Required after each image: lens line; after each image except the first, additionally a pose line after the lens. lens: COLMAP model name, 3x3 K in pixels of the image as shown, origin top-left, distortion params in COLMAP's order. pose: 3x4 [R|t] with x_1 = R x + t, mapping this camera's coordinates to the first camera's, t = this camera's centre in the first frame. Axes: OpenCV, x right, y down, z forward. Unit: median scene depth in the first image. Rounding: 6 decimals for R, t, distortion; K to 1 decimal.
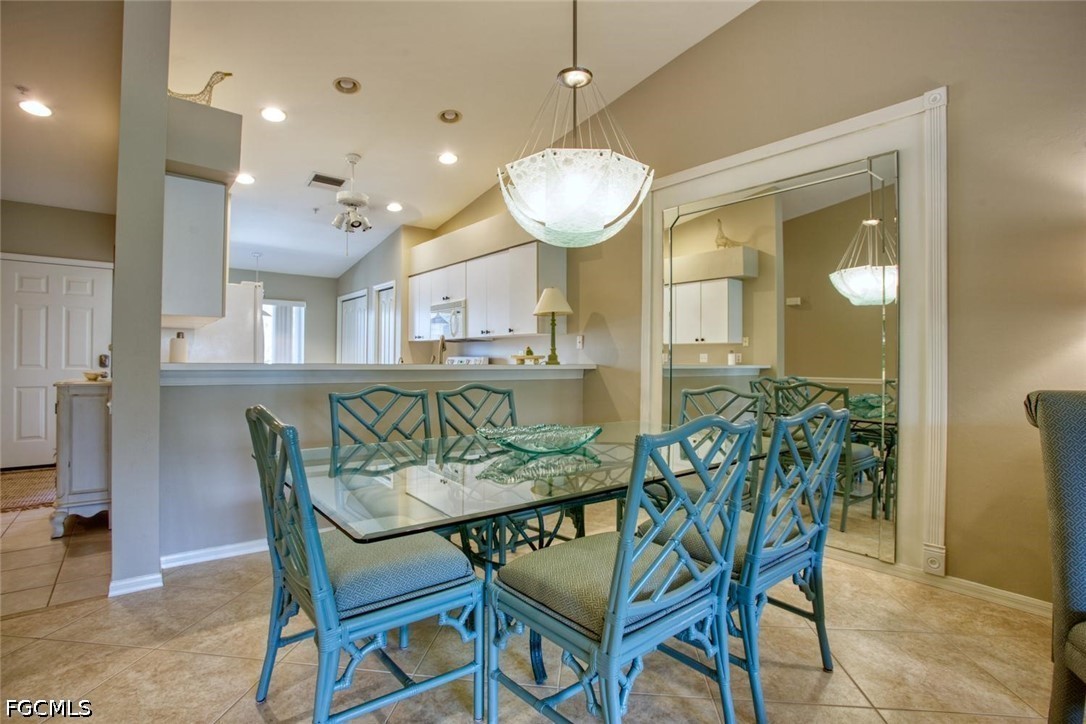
lens RADIAL K [[526.5, 0, 539.1], [0, 526.5, 361.2], [0, 0, 1]] dist [-0.084403, 0.036557]
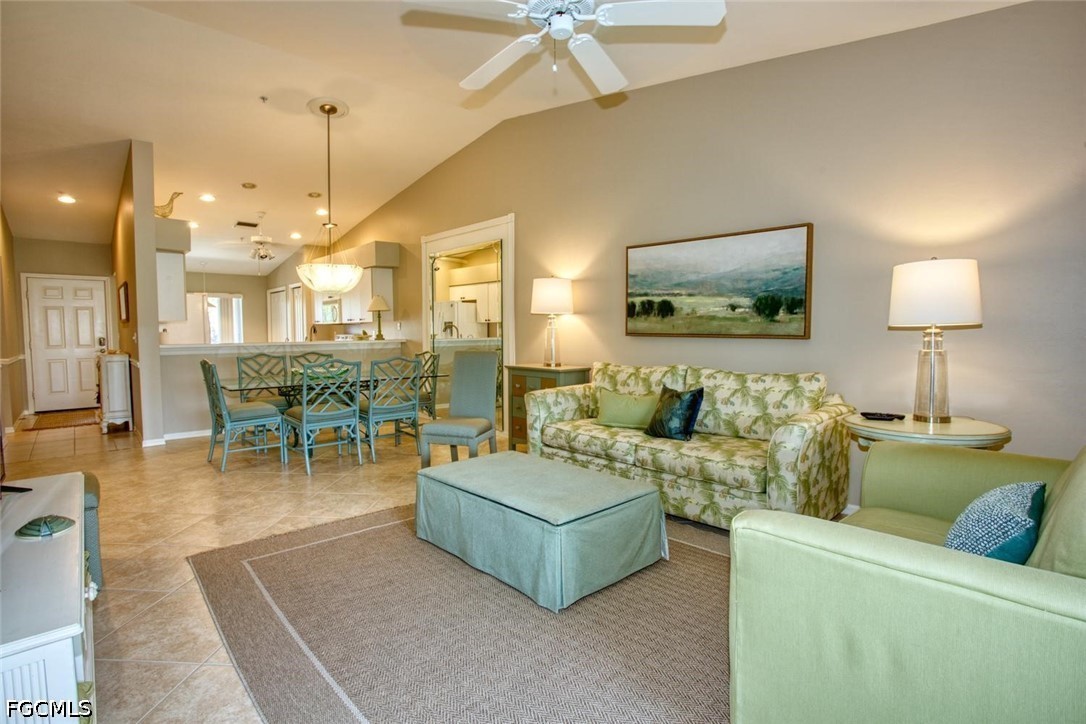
lens RADIAL K [[526.5, 0, 539.1], [0, 526.5, 361.2], [0, 0, 1]] dist [-0.084403, 0.036557]
pose [[0.997496, -0.017532, 0.068522, 0.374374], [0.013335, 0.998034, 0.061236, -0.019563], [-0.069461, -0.060168, 0.995769, -0.657824]]
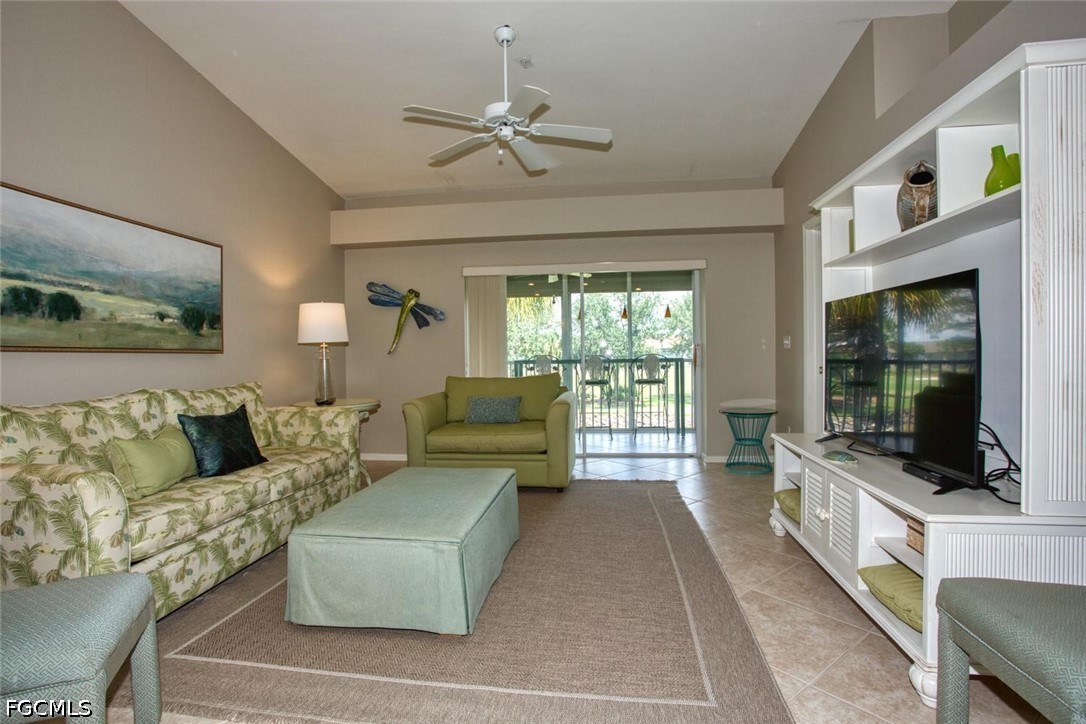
lens RADIAL K [[526.5, 0, 539.1], [0, 526.5, 361.2], [0, 0, 1]] dist [-0.084403, 0.036557]
pose [[-0.691710, -0.006622, 0.722145, -0.056492], [0.009310, 0.999793, 0.018086, 0.000069], [-0.722116, 0.019234, -0.691505, 0.179551]]
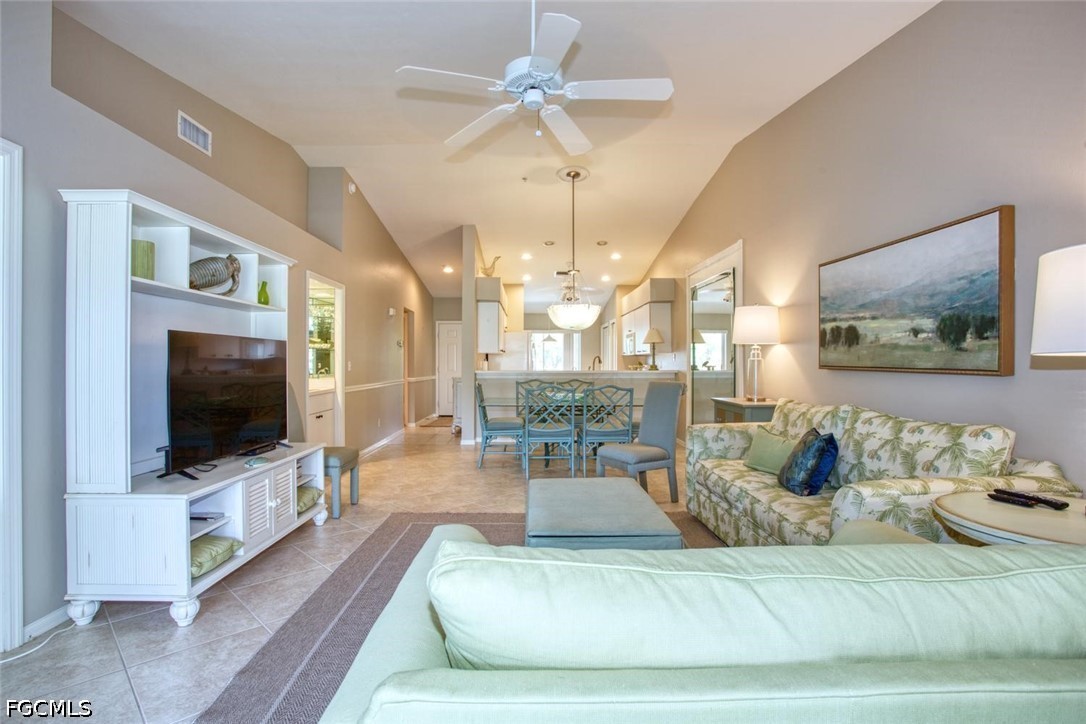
lens RADIAL K [[526.5, 0, 539.1], [0, 526.5, 361.2], [0, 0, 1]] dist [-0.084403, 0.036557]
pose [[0.791428, -0.009045, -0.611196, 0.723392], [0.006731, 0.999959, -0.006082, -0.015144], [0.611226, 0.000699, 0.791456, -0.610600]]
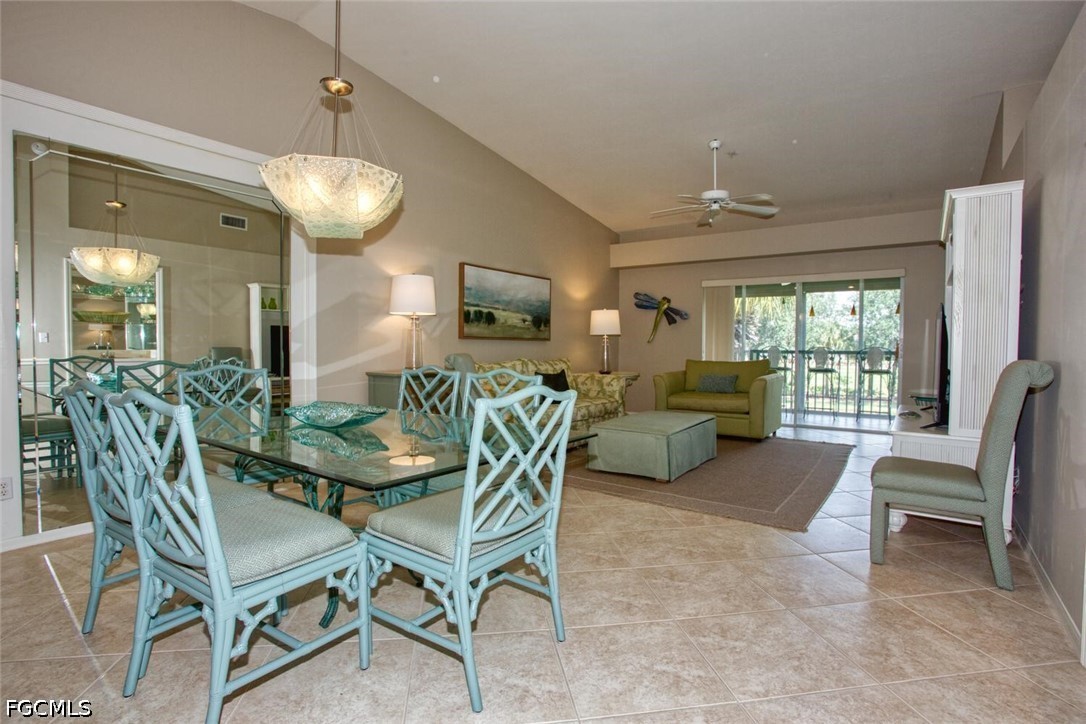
lens RADIAL K [[526.5, 0, 539.1], [0, 526.5, 361.2], [0, 0, 1]] dist [-0.084403, 0.036557]
pose [[-0.253816, -0.039716, 0.966437, -0.471344], [-0.006045, 0.999202, 0.039475, -0.003069], [-0.967234, 0.004178, -0.253854, 0.356866]]
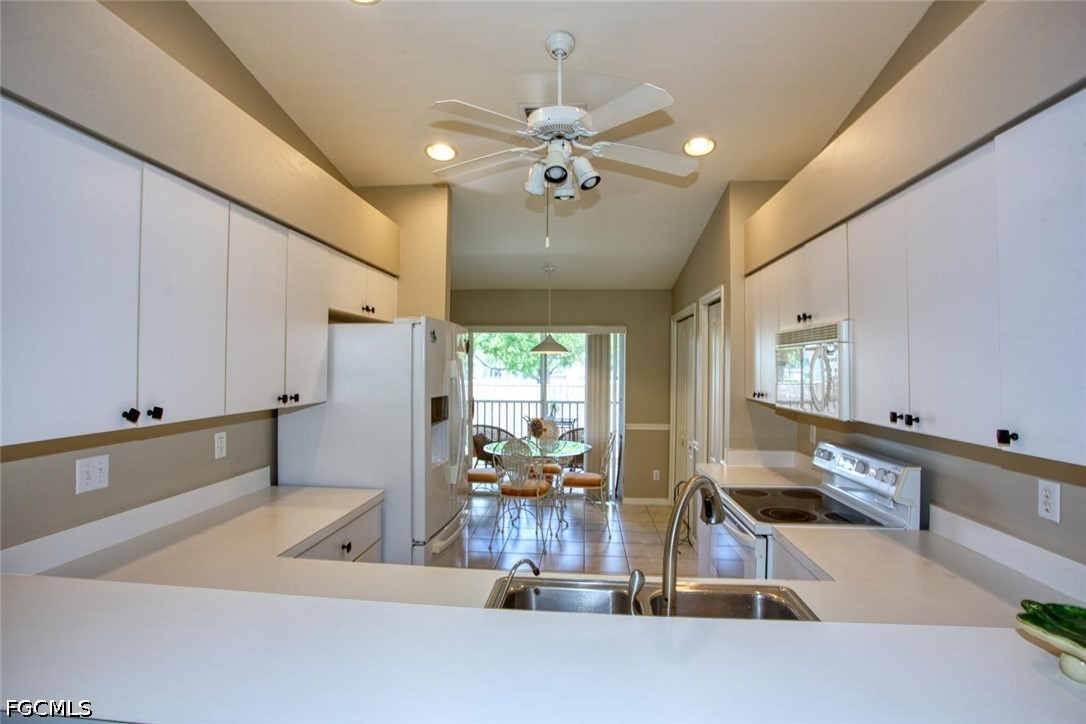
lens RADIAL K [[526.5, 0, 539.1], [0, 526.5, 361.2], [0, 0, 1]] dist [-0.084403, 0.036557]
pose [[0.721708, -0.010399, -0.692120, -0.046221], [0.000955, 0.999901, -0.014028, -0.089242], [0.692197, 0.009463, 0.721647, 0.619423]]
